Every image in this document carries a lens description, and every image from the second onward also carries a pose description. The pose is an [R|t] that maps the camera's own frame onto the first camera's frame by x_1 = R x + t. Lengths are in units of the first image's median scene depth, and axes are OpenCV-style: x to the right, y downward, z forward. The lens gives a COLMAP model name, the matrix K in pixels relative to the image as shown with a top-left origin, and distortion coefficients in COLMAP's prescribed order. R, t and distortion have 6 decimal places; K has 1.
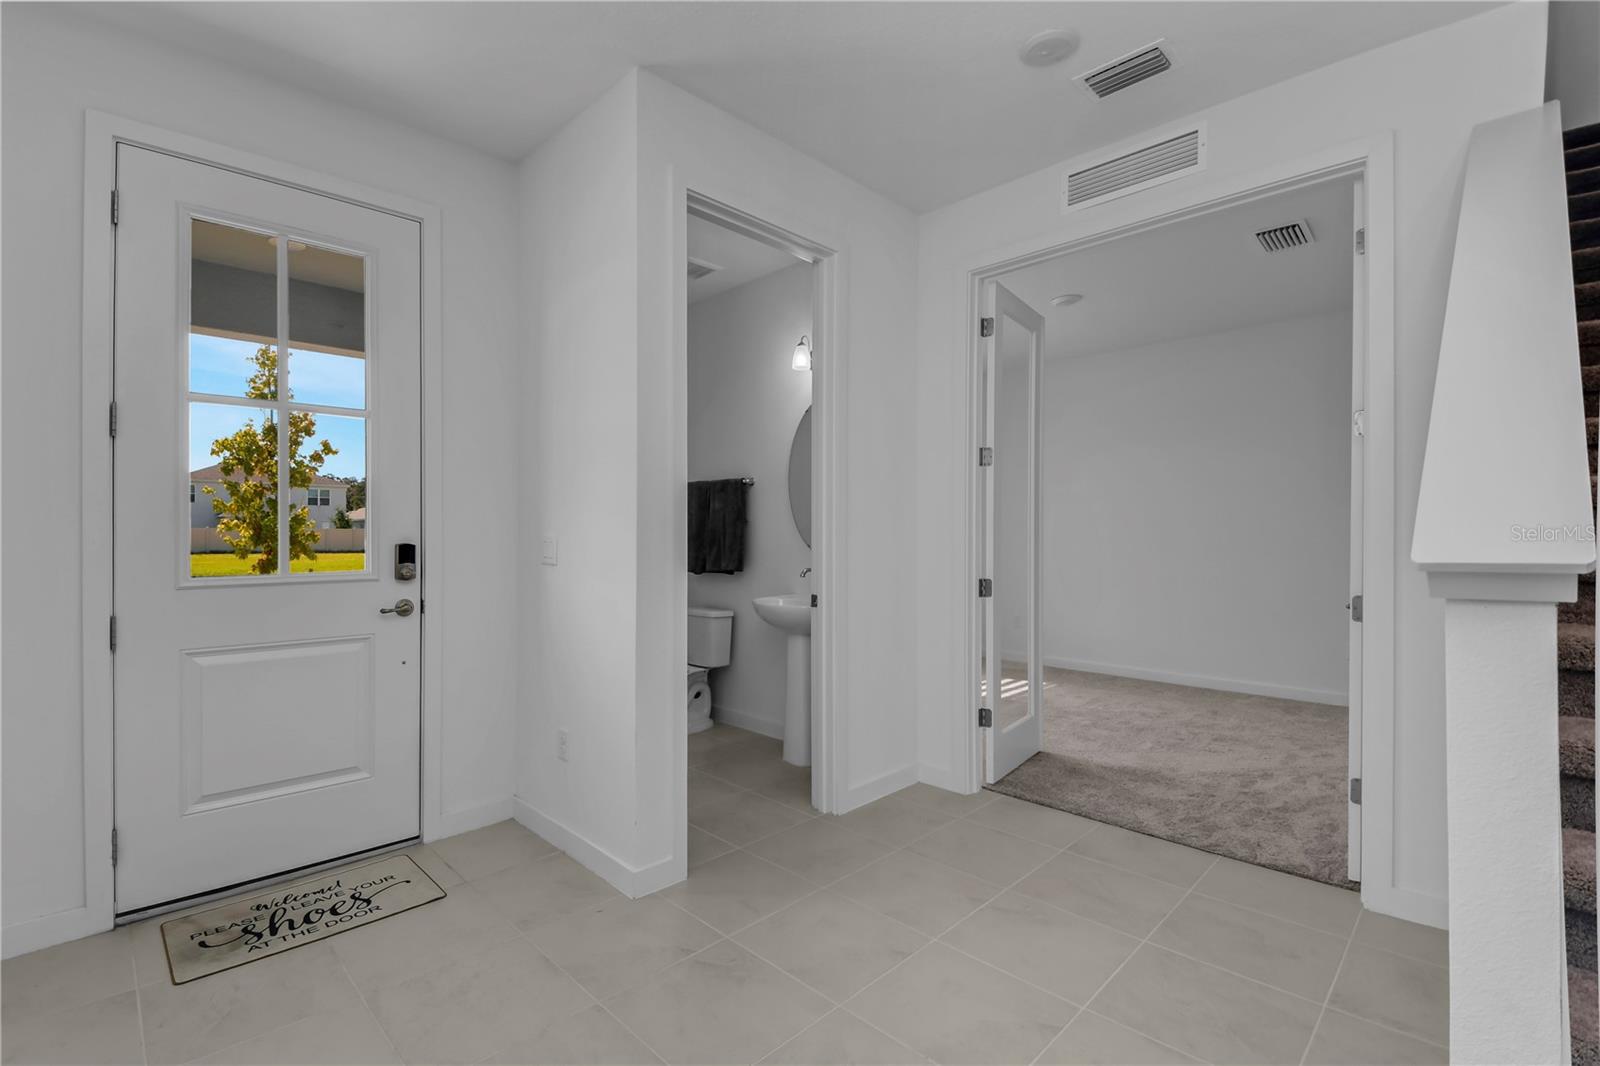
lens RADIAL K [[719.6, 0, 764.6], [0, 719.6, 552.4], [0, 0, 1]] dist [0.014640, -0.022358]
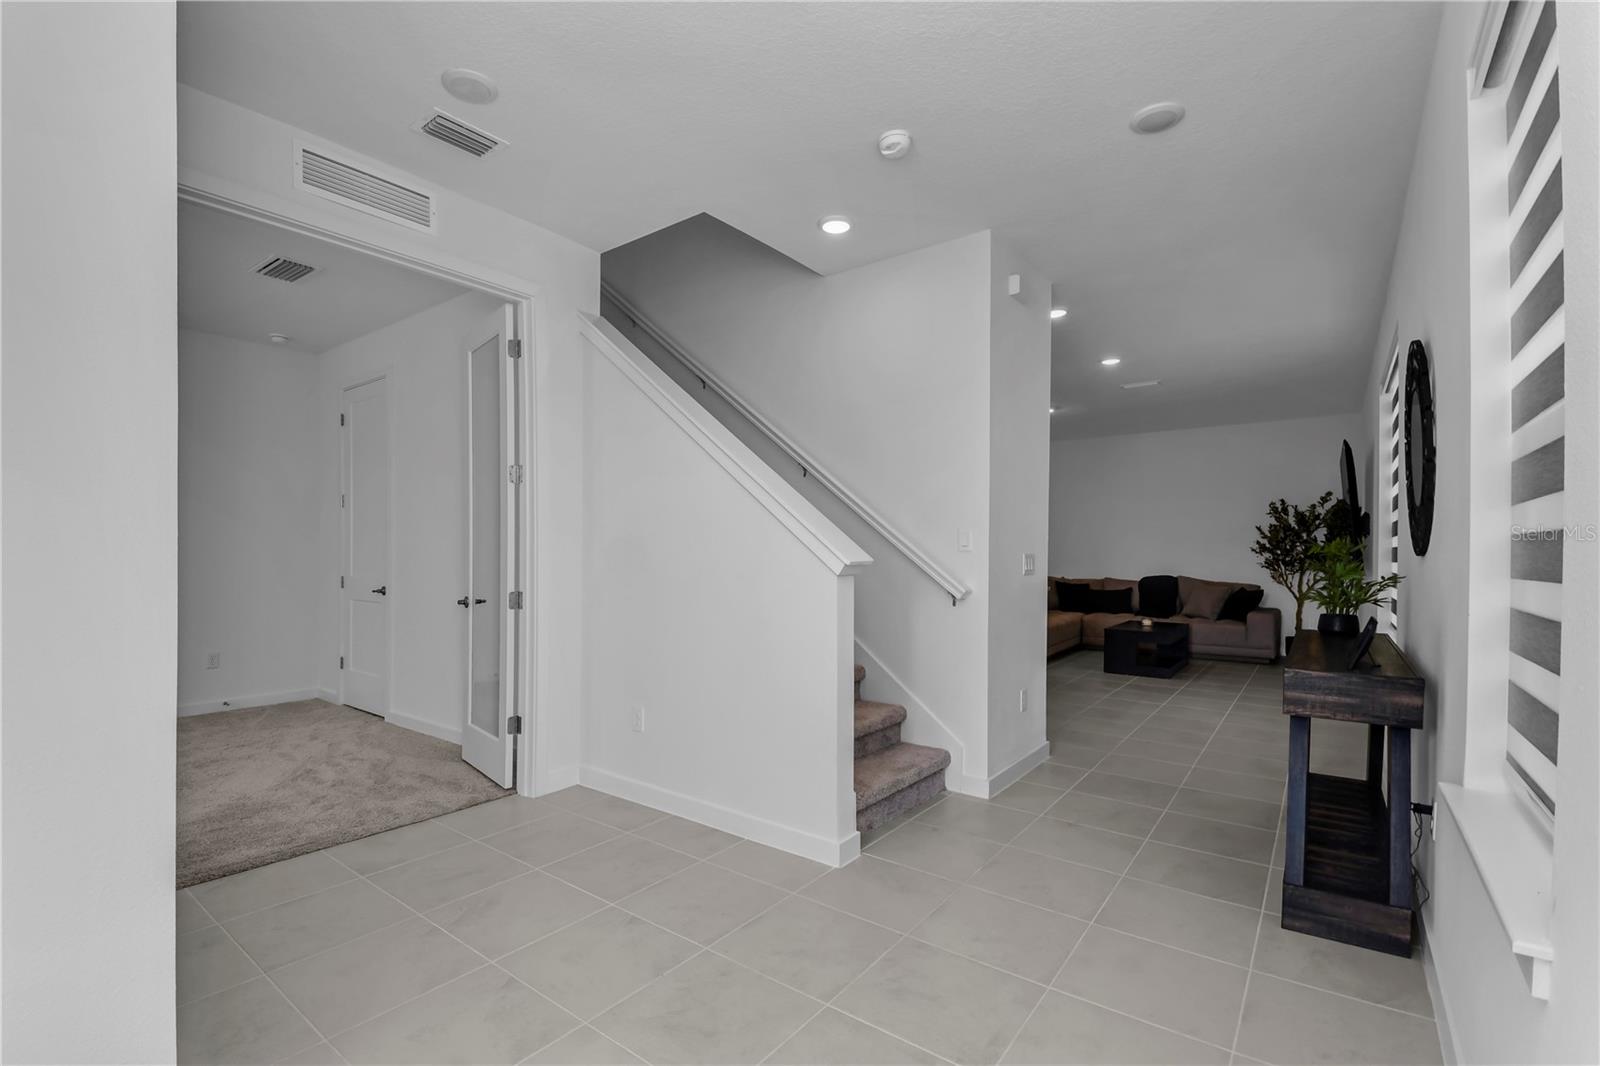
lens RADIAL K [[719.6, 0, 764.6], [0, 719.6, 552.4], [0, 0, 1]] dist [0.014640, -0.022358]
pose [[-0.127179, 0.004953, 0.991867, -0.351806], [0.022796, 0.999738, -0.002069, 0.000848], [-0.991618, 0.022347, -0.127259, 0.349586]]
